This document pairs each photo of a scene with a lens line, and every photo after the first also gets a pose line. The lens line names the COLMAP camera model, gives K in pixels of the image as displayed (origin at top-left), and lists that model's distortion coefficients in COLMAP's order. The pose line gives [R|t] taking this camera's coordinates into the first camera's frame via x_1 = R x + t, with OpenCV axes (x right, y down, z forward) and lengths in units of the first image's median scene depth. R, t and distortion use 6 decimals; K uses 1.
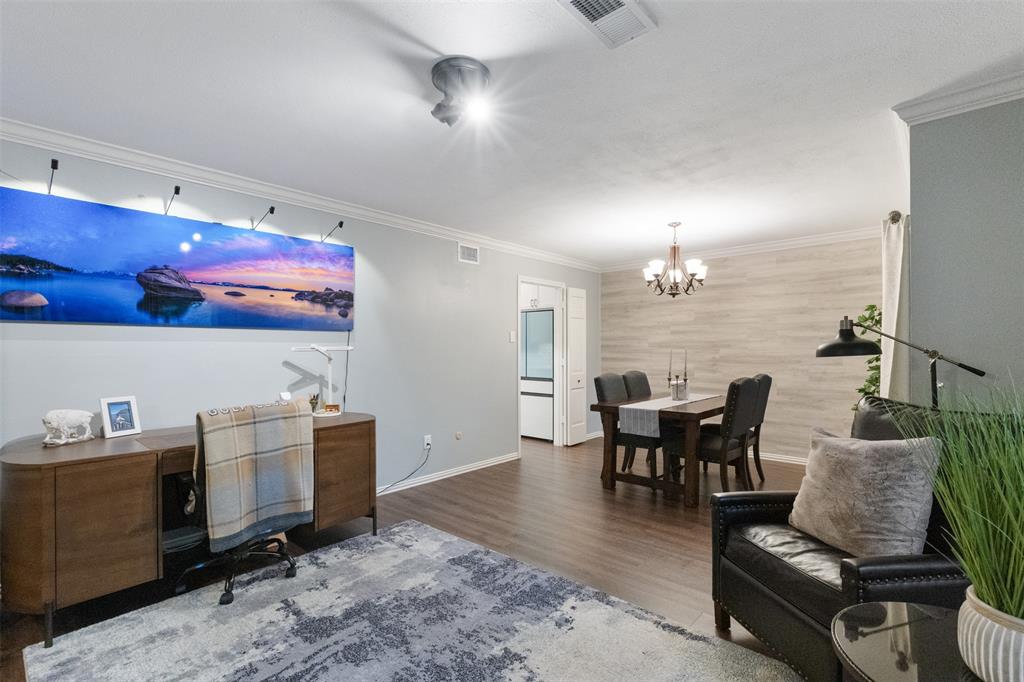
lens RADIAL K [[470.9, 0, 512.1], [0, 470.9, 342.8], [0, 0, 1]] dist [0.005897, 0.000352]
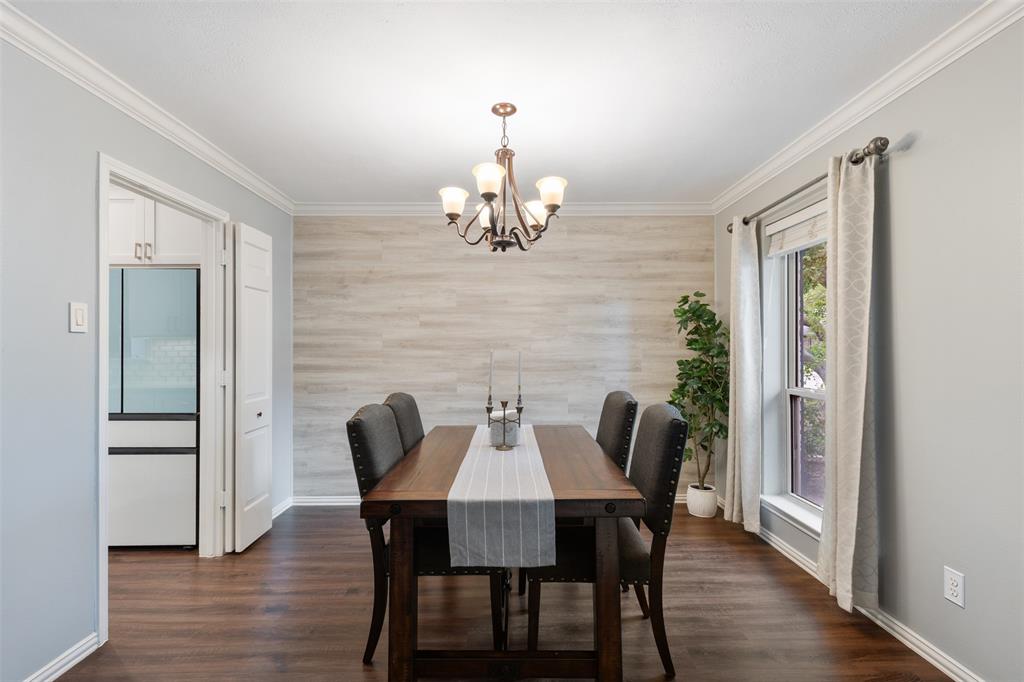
lens RADIAL K [[470.9, 0, 509.2], [0, 470.9, 347.8], [0, 0, 1]] dist [0.005897, 0.000352]
pose [[0.744342, 0.003609, 0.667789, 0.003880], [-0.009582, 0.999940, 0.005276, 0.005395], [-0.667730, -0.010326, 0.744332, 0.456417]]
